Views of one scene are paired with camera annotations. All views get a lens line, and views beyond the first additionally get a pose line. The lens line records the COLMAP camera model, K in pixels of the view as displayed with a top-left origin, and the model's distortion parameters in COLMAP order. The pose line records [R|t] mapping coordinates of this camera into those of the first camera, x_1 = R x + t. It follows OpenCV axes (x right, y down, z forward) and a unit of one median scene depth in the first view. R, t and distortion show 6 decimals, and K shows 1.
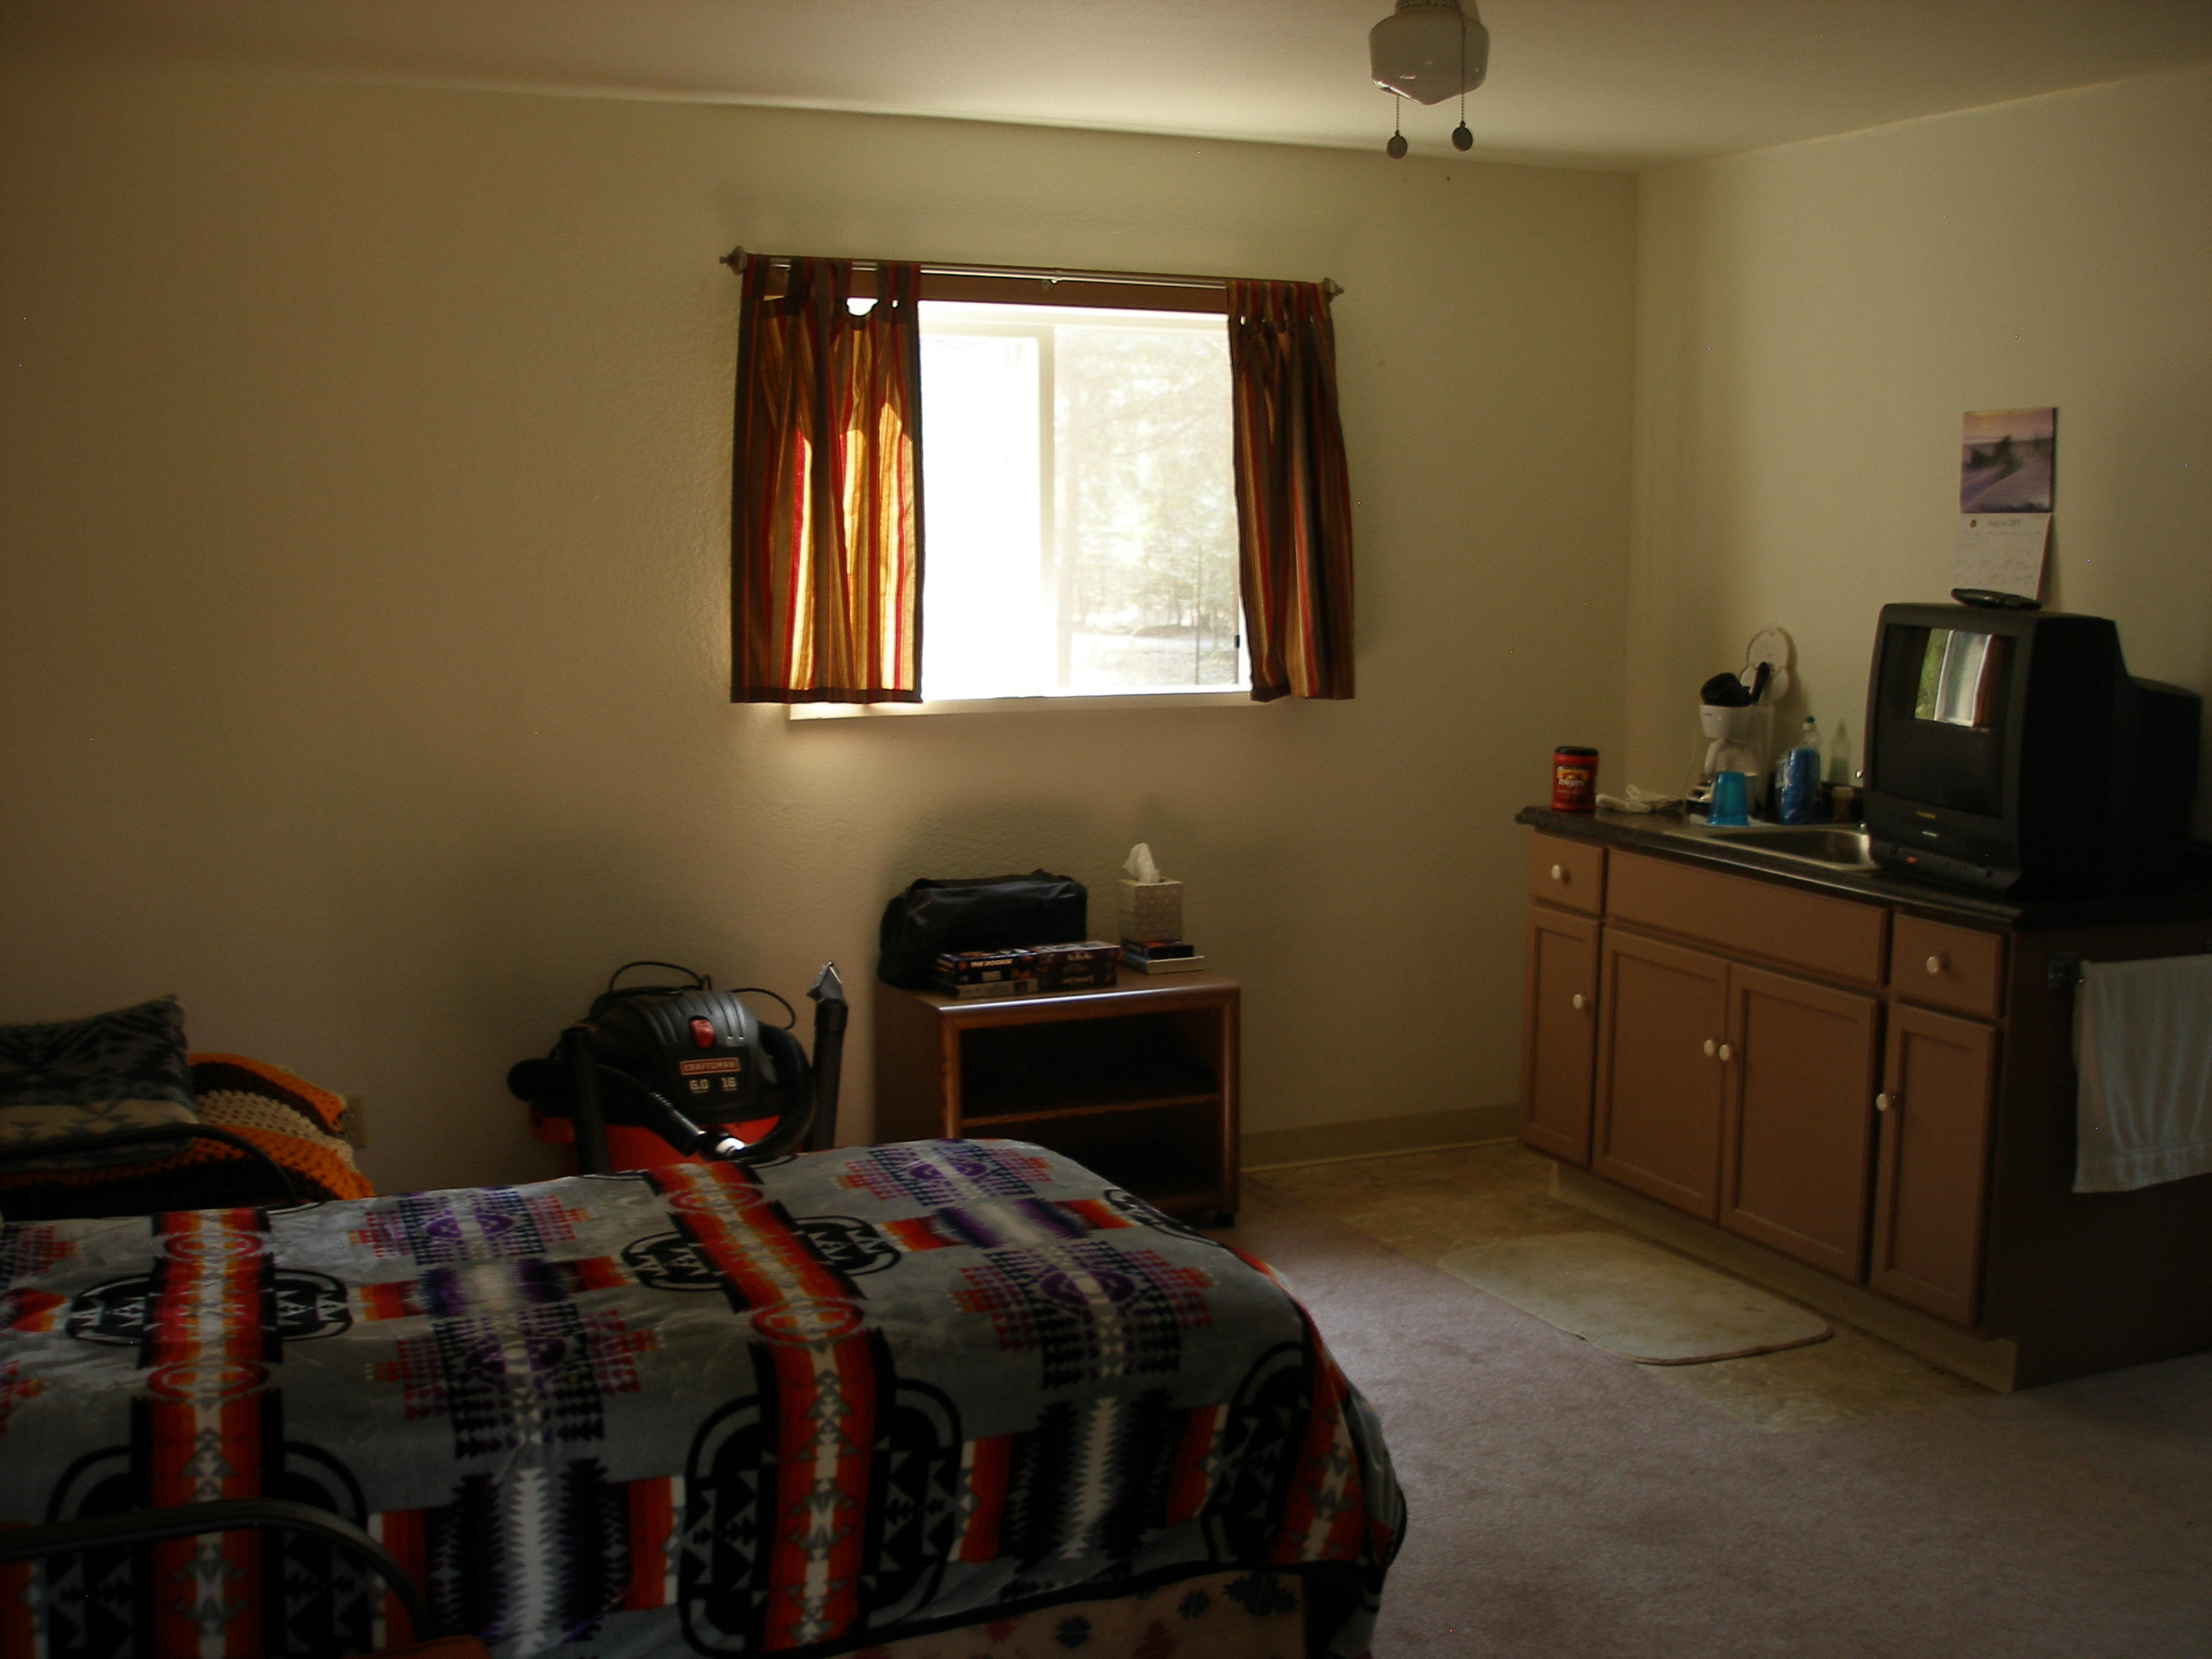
lens RADIAL K [[2480.9, 0, 1108.2], [0, 2480.9, 823.7], [0, 0, 1]] dist [-0.154144, 0.000000]
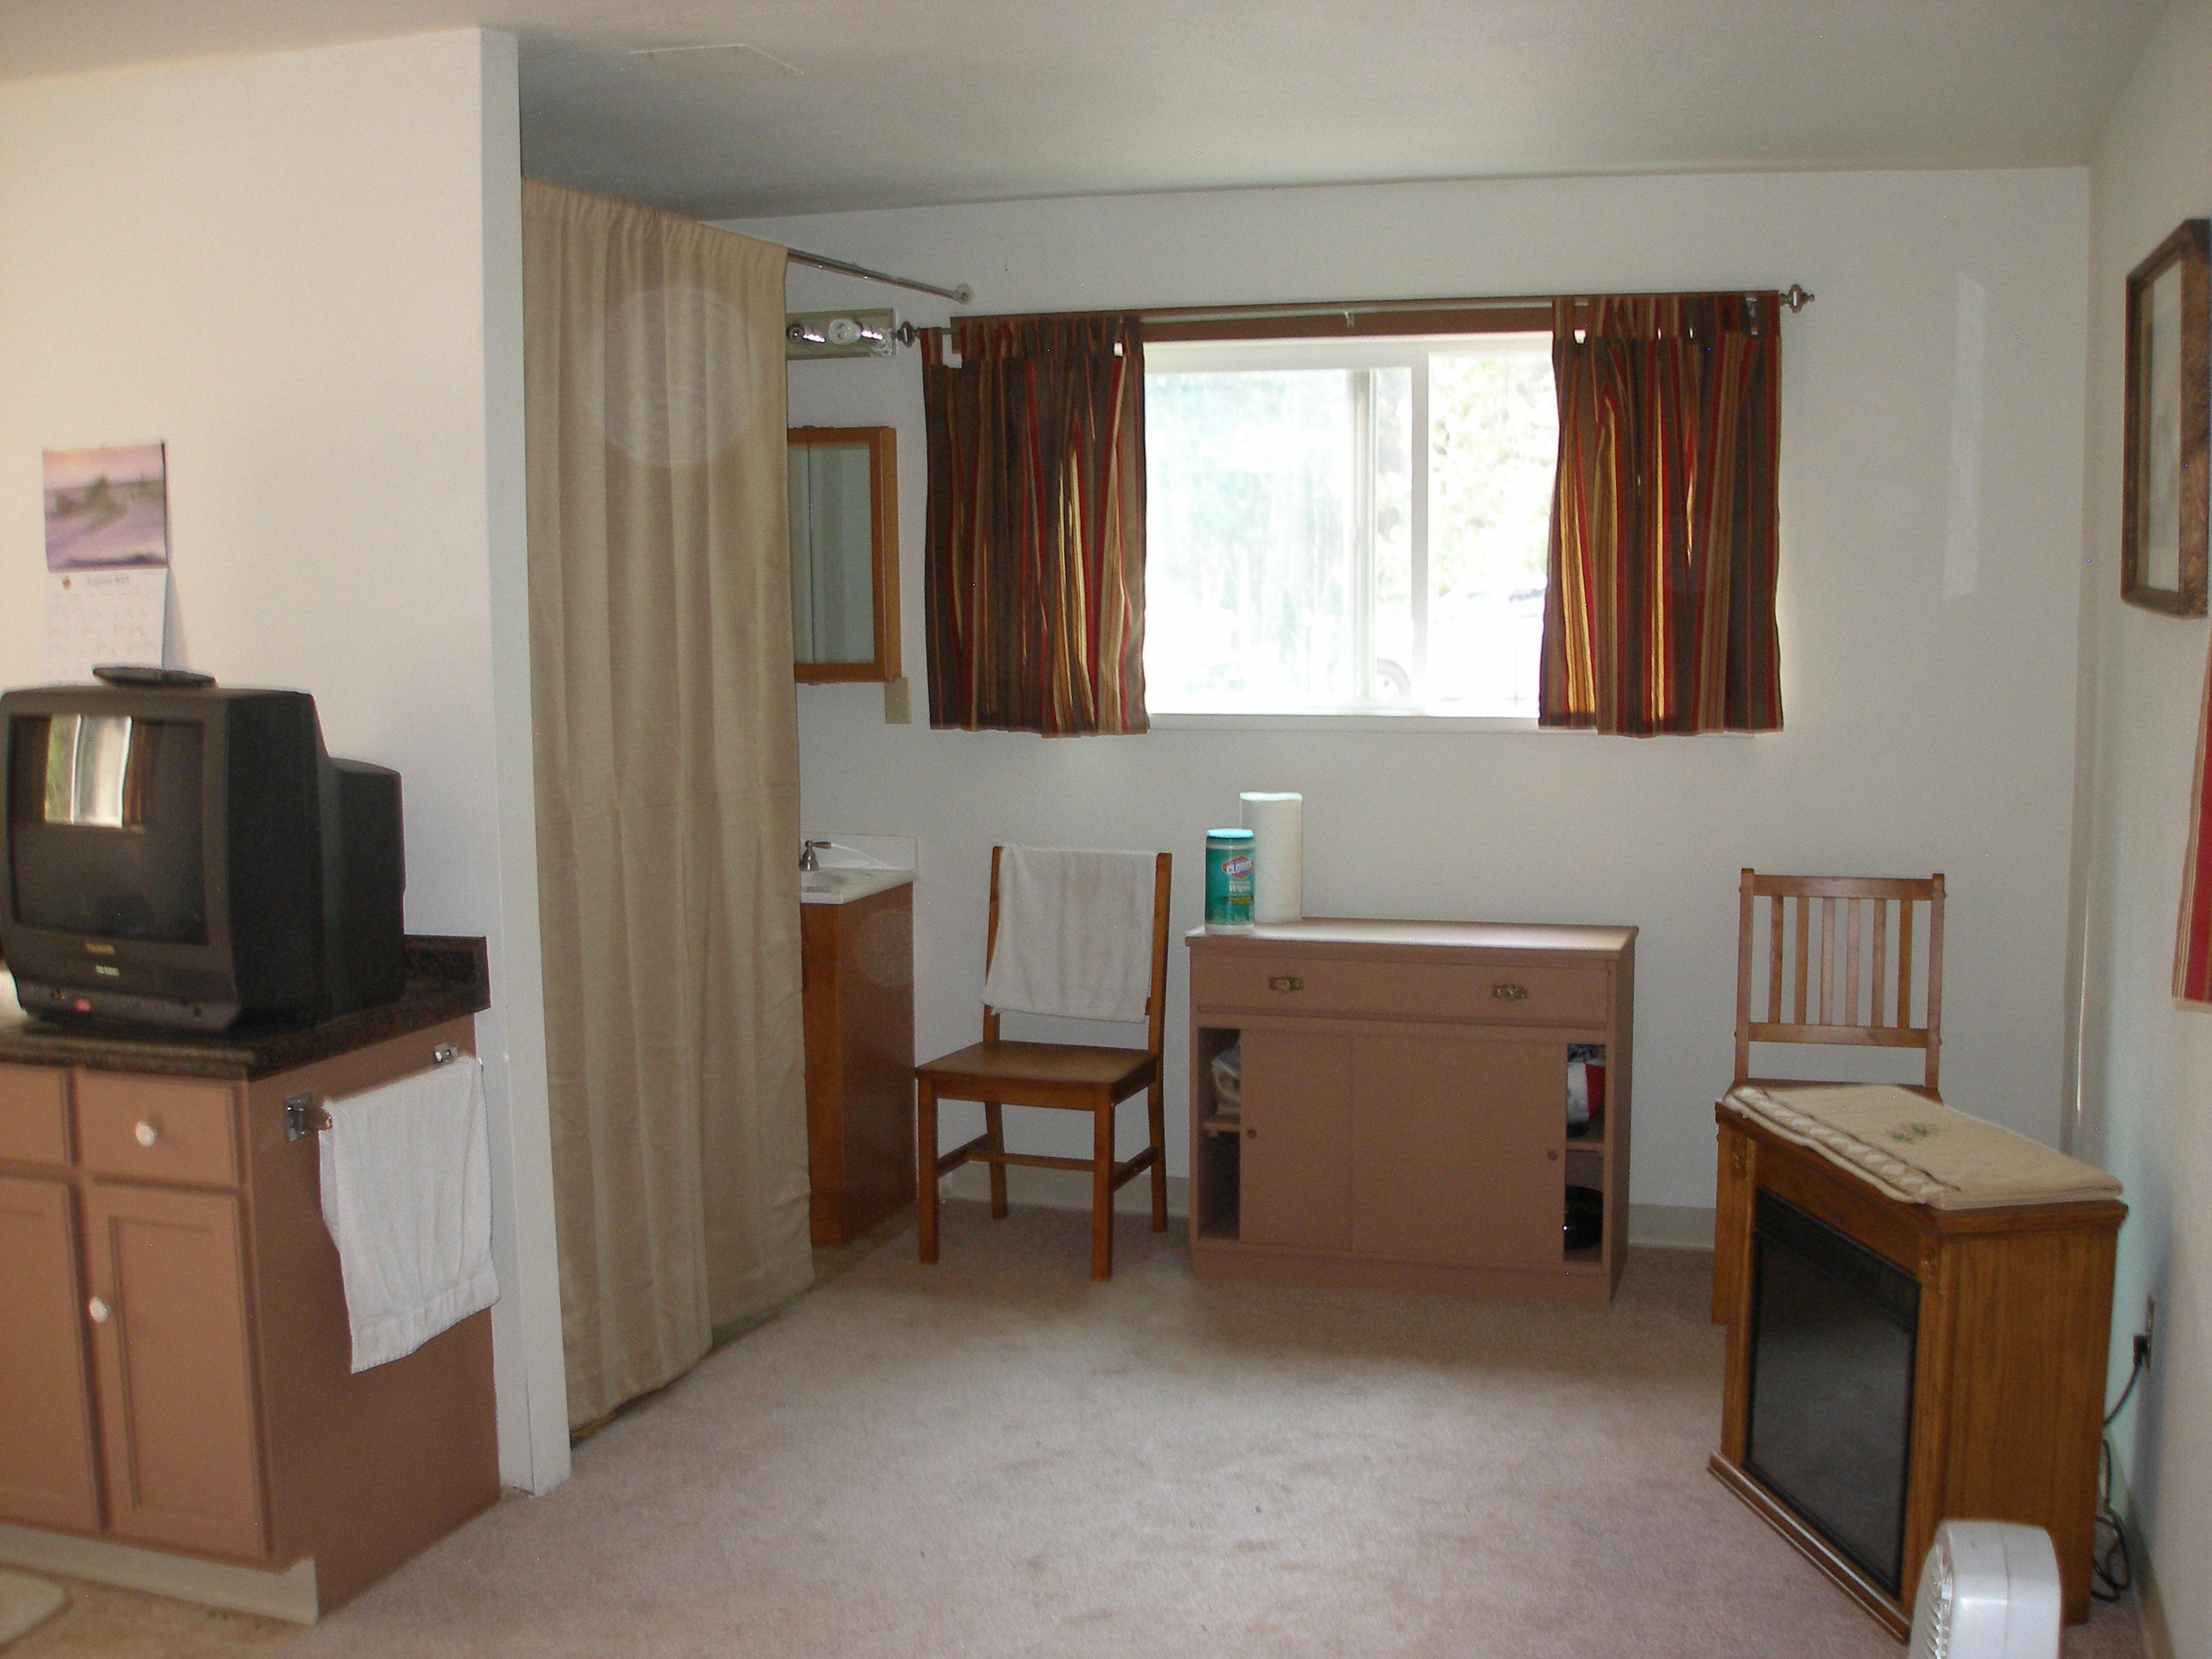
lens RADIAL K [[2480.9, 0, 1105.0], [0, 2480.9, 845.5], [0, 0, 1]] dist [-0.154144, 0.000000]
pose [[0.644069, -0.098977, 0.758537, -0.052690], [0.102292, 0.993832, 0.042824, -0.037297], [-0.758097, 0.050010, 0.650221, 0.223471]]
